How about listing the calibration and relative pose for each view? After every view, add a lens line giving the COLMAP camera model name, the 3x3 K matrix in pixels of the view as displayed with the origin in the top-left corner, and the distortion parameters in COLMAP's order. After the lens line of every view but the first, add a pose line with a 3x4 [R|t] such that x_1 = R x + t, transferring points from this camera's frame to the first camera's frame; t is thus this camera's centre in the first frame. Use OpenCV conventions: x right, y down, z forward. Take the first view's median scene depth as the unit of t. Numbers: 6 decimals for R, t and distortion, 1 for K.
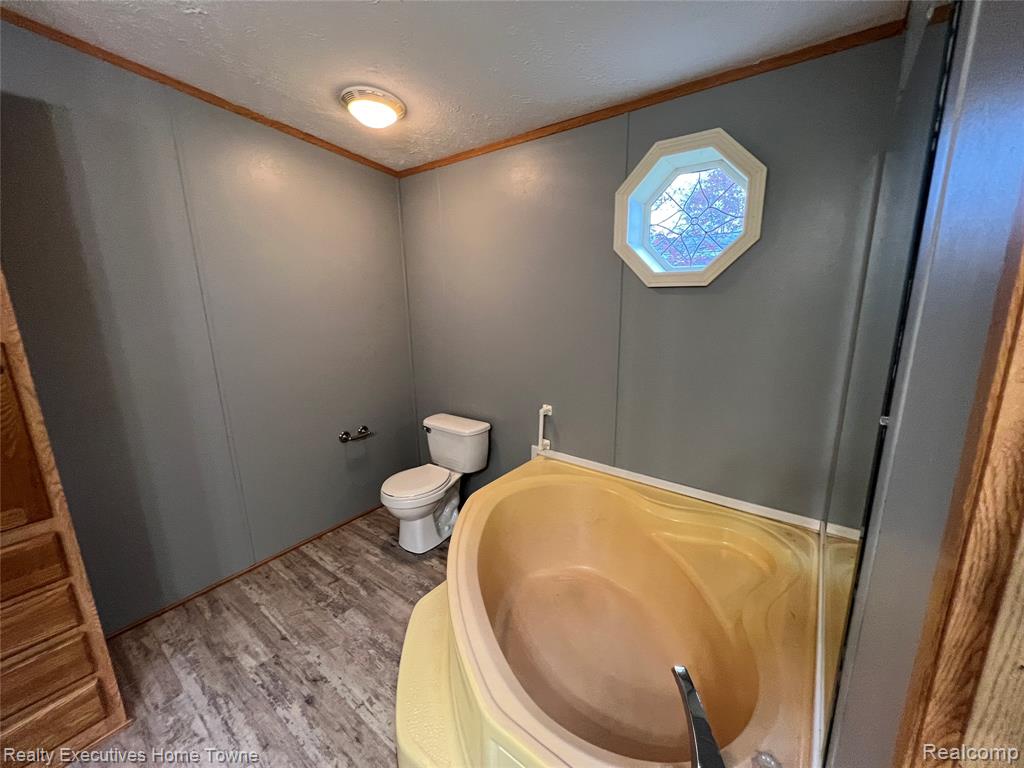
lens RADIAL K [[408.0, 0, 508.7], [0, 408.0, 382.0], [0, 0, 1]] dist [0.000317, -0.000750]
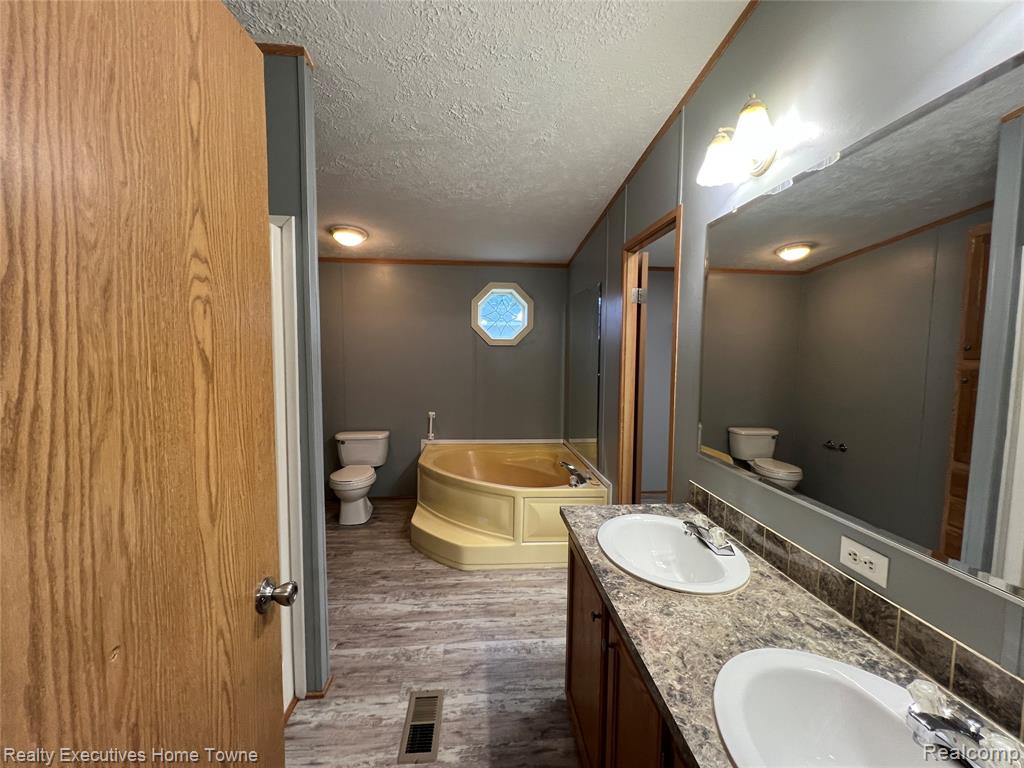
lens RADIAL K [[408.0, 0, 506.4], [0, 408.0, 382.9], [0, 0, 1]] dist [0.000317, -0.000750]
pose [[0.744275, -0.026755, 0.667337, -0.845654], [0.119044, 0.988511, -0.093136, 0.136816], [-0.657178, 0.148761, 0.738909, -0.491905]]
